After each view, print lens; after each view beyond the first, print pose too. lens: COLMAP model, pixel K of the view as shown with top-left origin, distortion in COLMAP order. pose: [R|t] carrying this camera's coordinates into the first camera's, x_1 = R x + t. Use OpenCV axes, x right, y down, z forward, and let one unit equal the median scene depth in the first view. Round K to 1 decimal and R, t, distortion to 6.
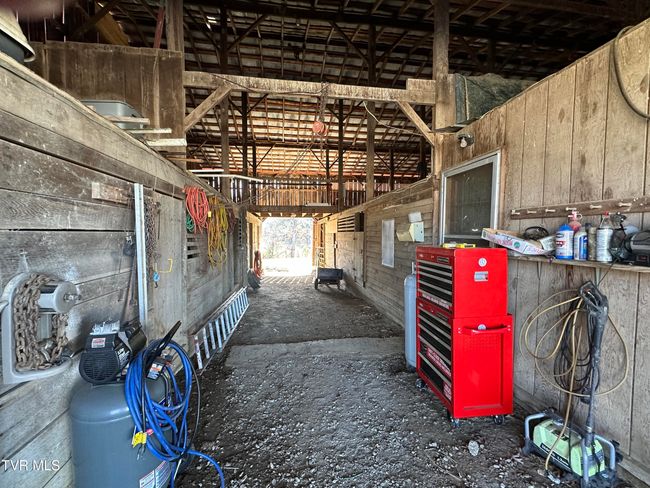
lens RADIAL K [[280.5, 0, 325.0], [0, 280.5, 244.0], [0, 0, 1]] dist [-0.000873, -0.000088]
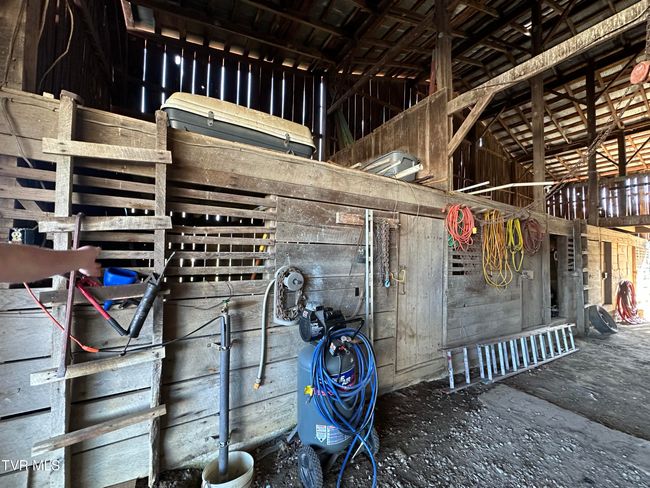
lens RADIAL K [[257.0, 0, 325.0], [0, 257.0, 244.0], [0, 0, 1]] dist [-0.001422, -0.000421]
pose [[0.386107, -0.024853, -0.922119, 0.224369], [-0.054567, 0.997271, -0.049727, 0.011824], [0.920839, 0.069518, 0.383697, 0.212632]]
